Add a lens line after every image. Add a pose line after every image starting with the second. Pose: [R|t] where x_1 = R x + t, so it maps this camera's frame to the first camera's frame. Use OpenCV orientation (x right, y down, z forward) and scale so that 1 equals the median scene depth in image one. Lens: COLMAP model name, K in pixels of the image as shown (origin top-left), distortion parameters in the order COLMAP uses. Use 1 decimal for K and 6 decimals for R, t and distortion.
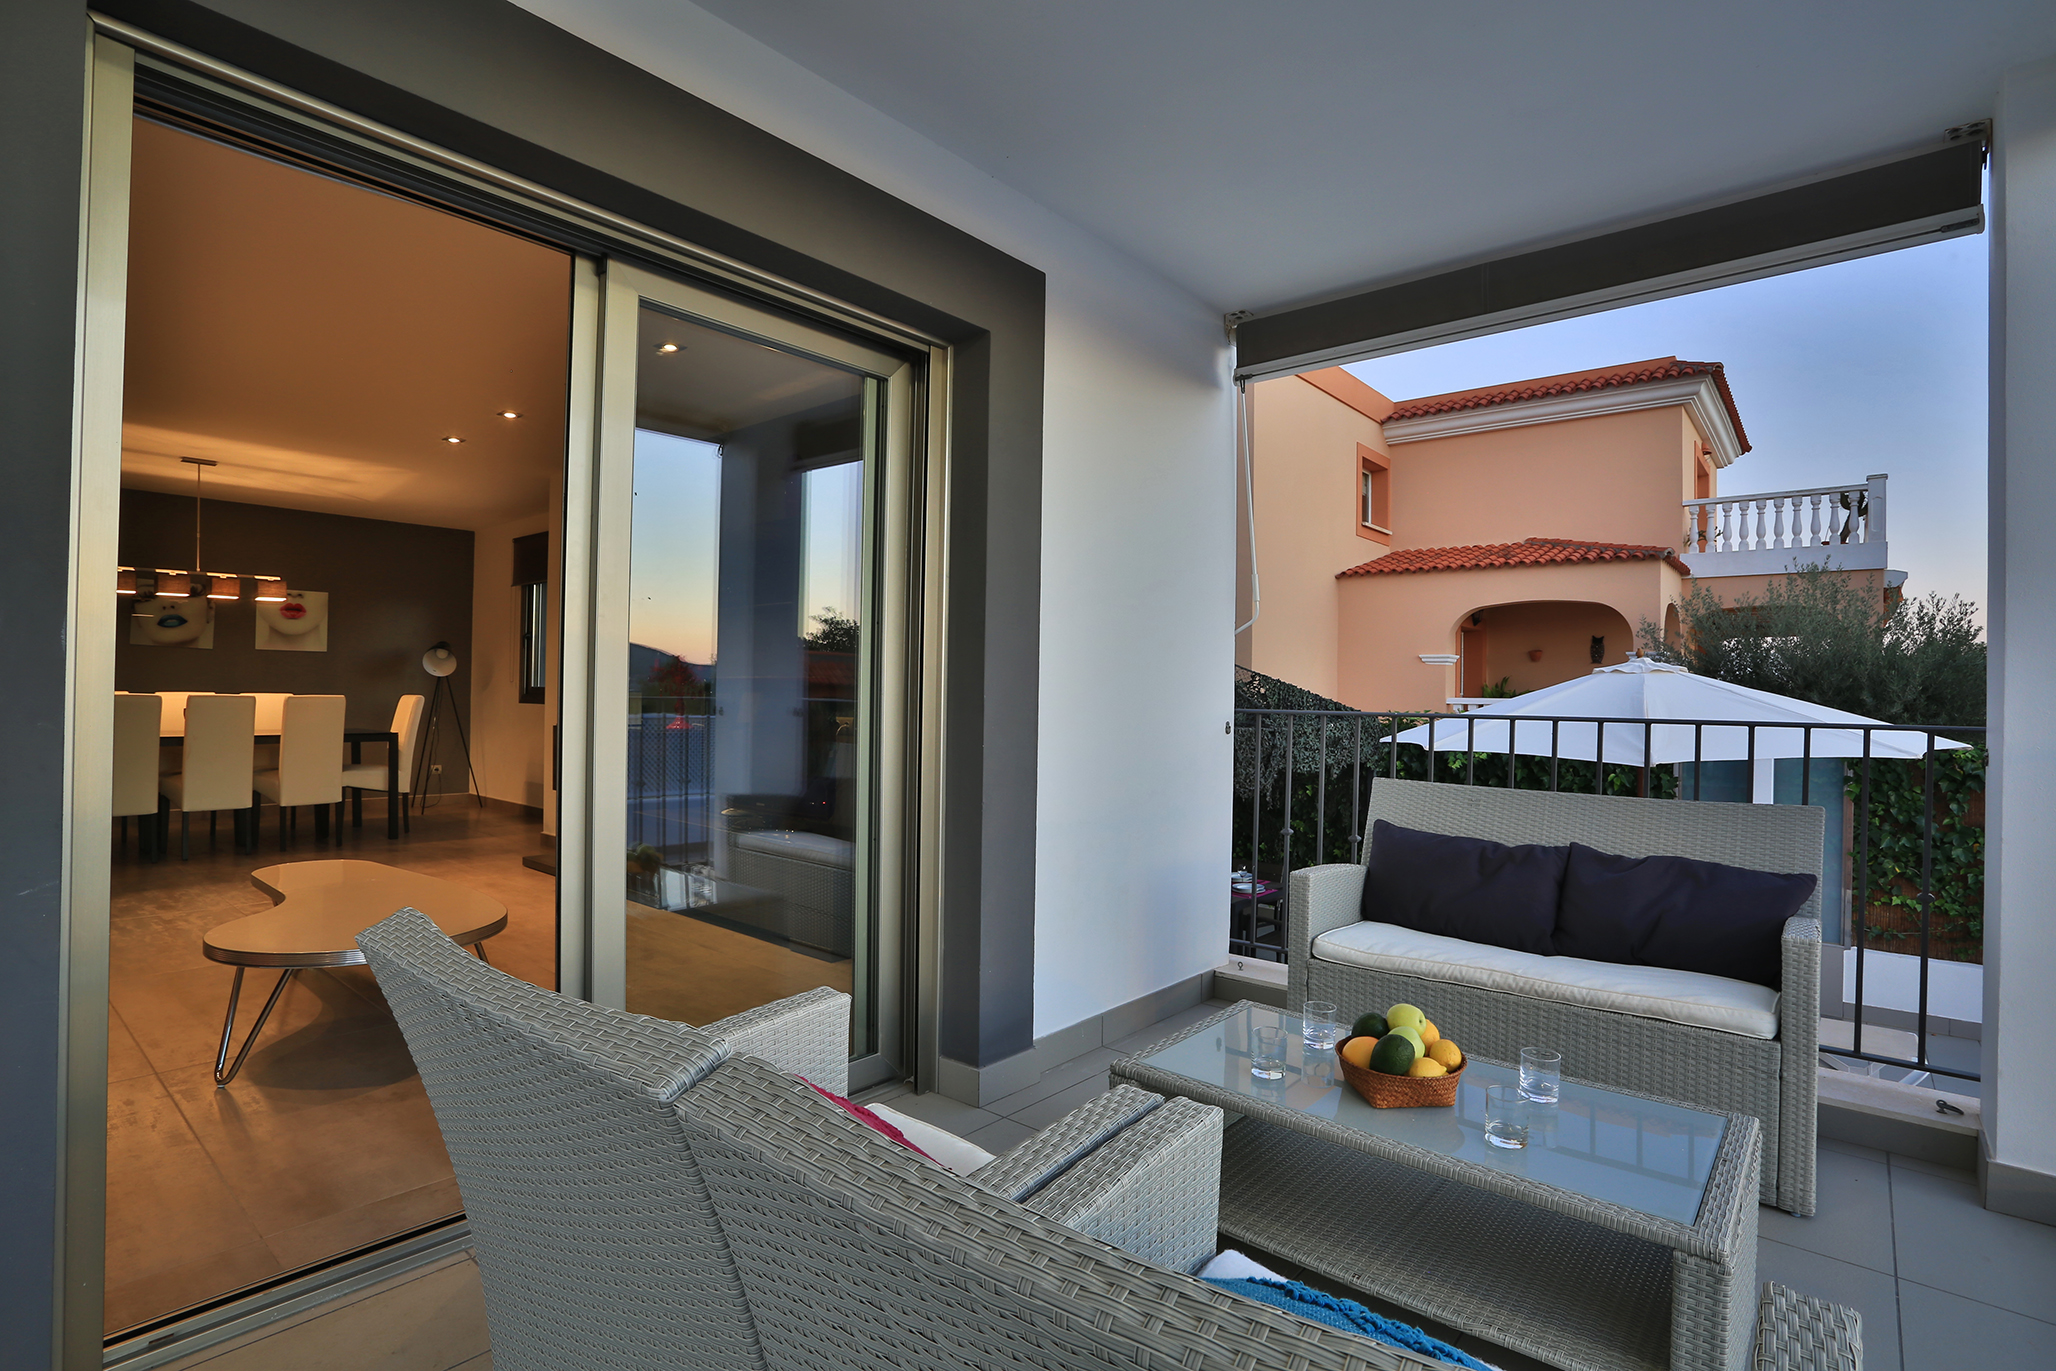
lens RADIAL K [[1007.6, 0, 1044.0], [0, 1007.6, 686.5], [0, 0, 1]] dist [-0.070012, 0.030072]
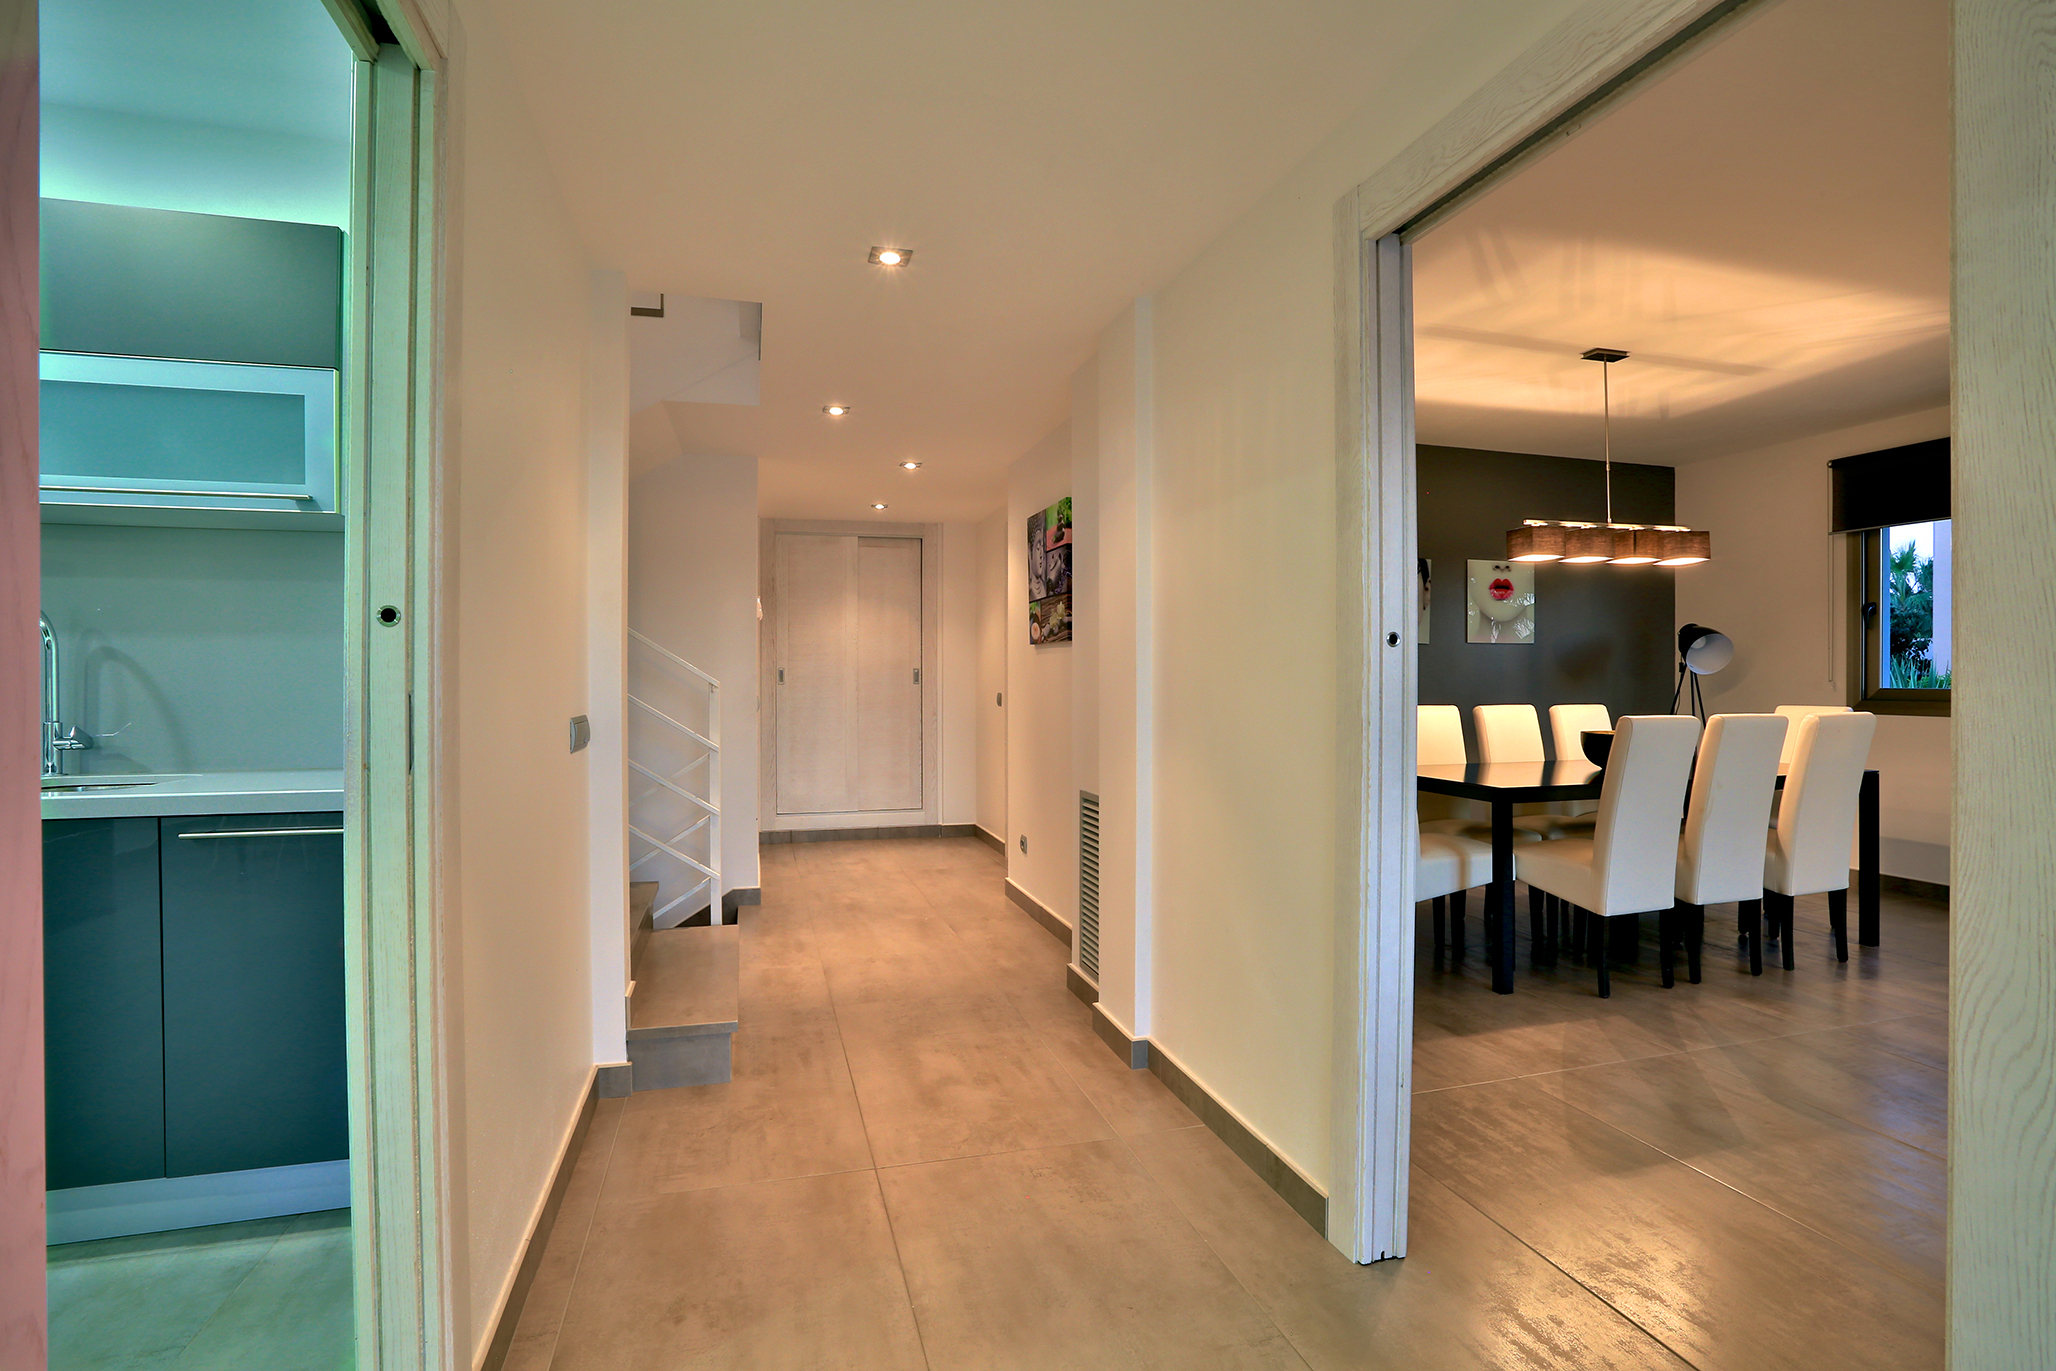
lens RADIAL K [[1007.6, 0, 1051.3], [0, 1007.6, 681.4], [0, 0, 1]] dist [-0.070012, 0.030072]
pose [[0.839039, -0.012191, -0.543934, -0.741943], [0.016917, 0.999850, 0.003686, -0.018690], [0.543808, -0.012295, 0.839120, 0.215241]]
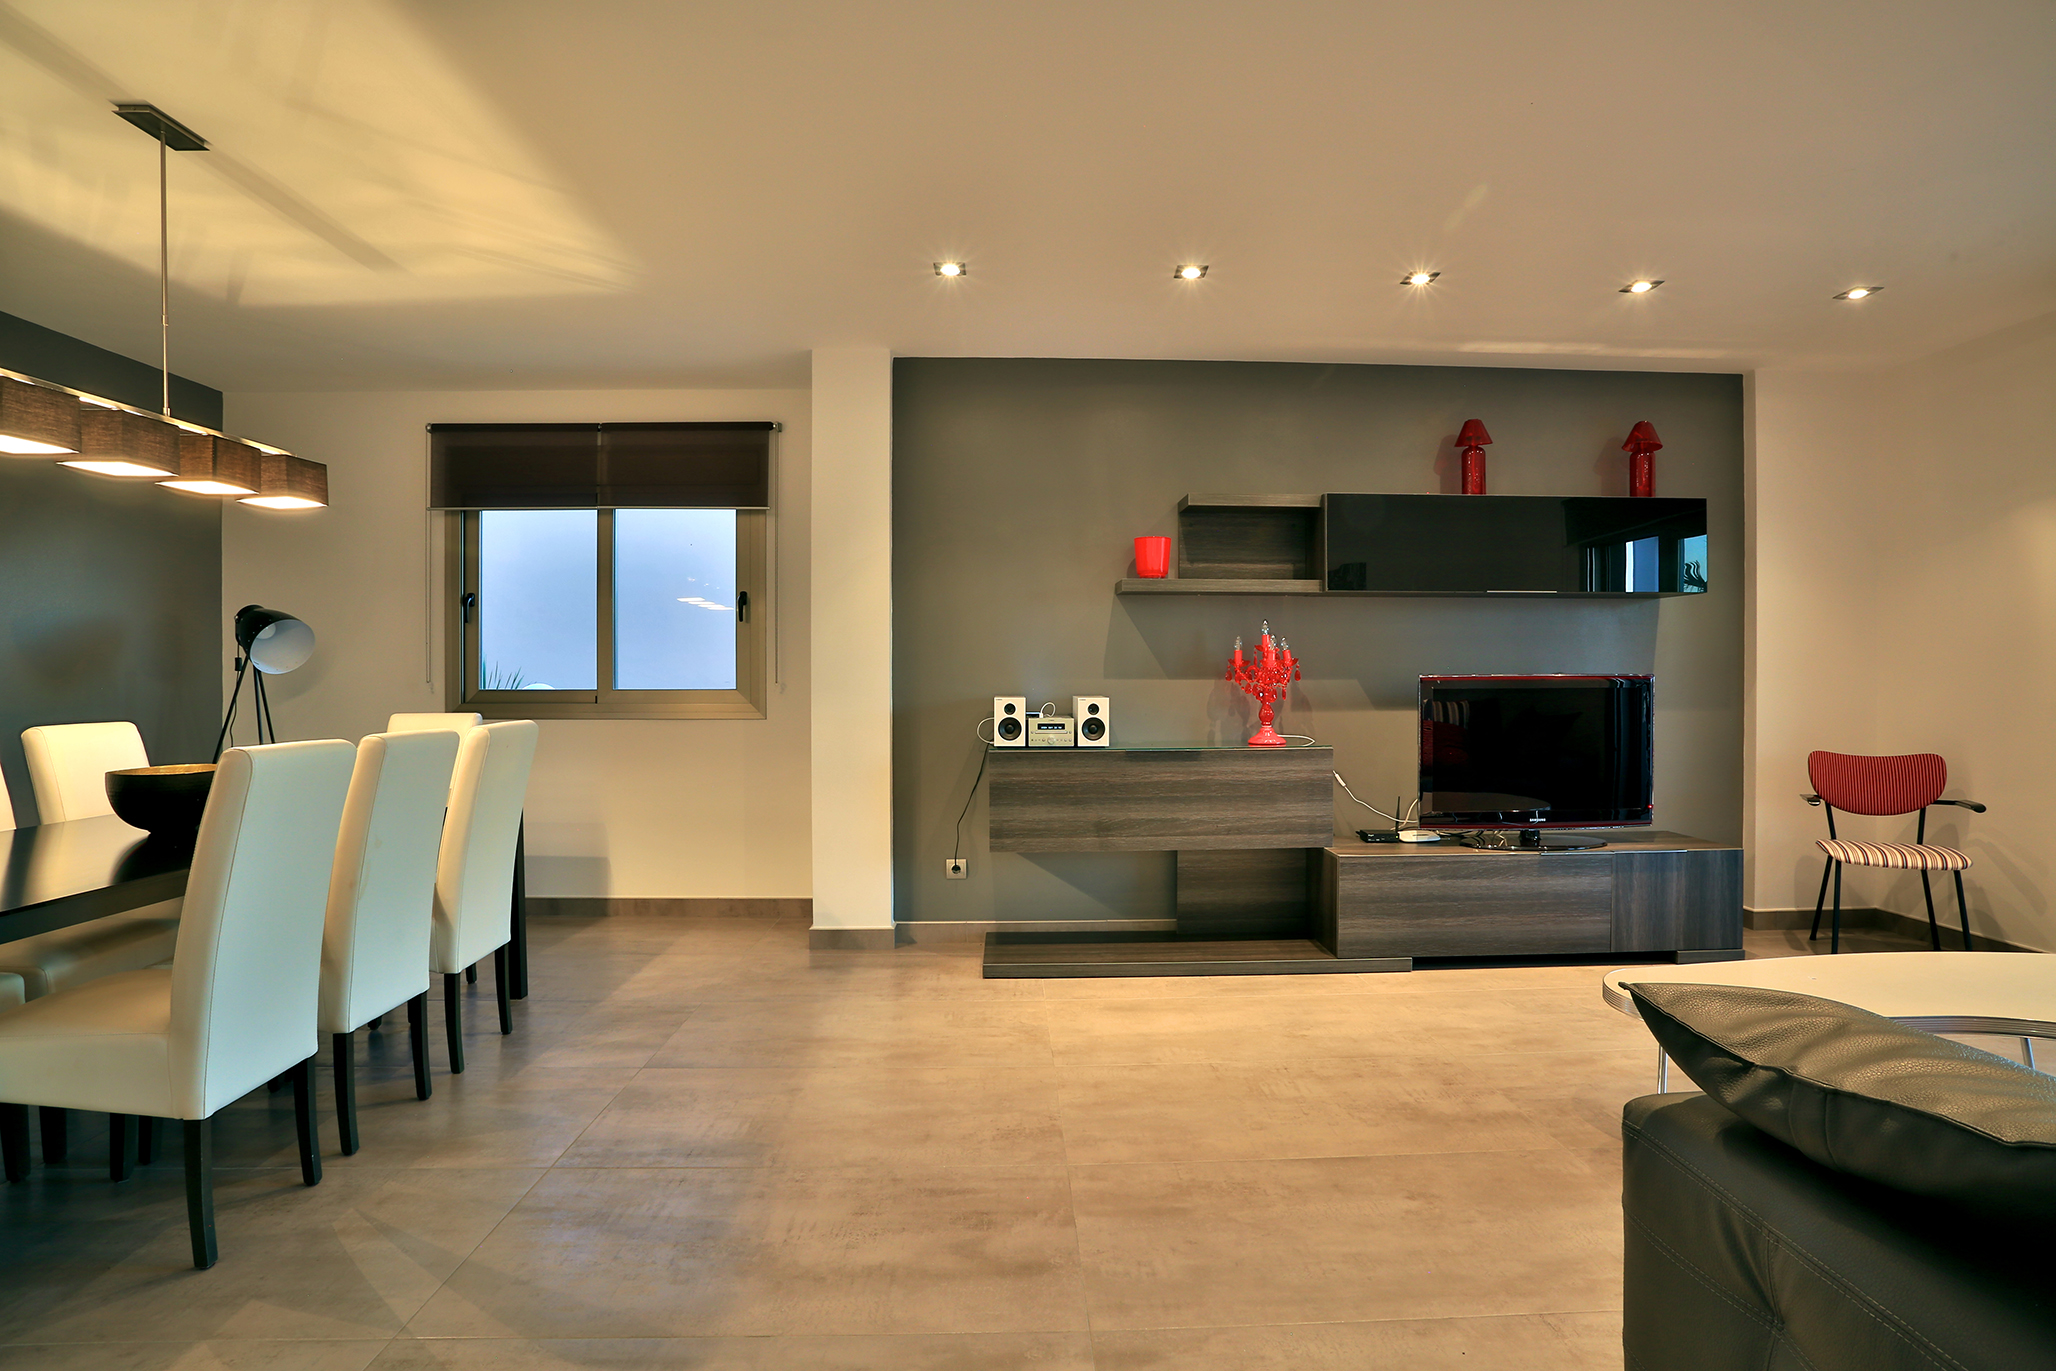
lens RADIAL K [[1007.6, 0, 1033.3], [0, 1007.6, 679.3], [0, 0, 1]] dist [-0.070012, 0.030072]
pose [[0.742368, -0.017792, 0.669756, -0.785477], [0.007709, 0.999808, 0.018015, -0.016200], [-0.669948, -0.008210, 0.742362, 0.434321]]
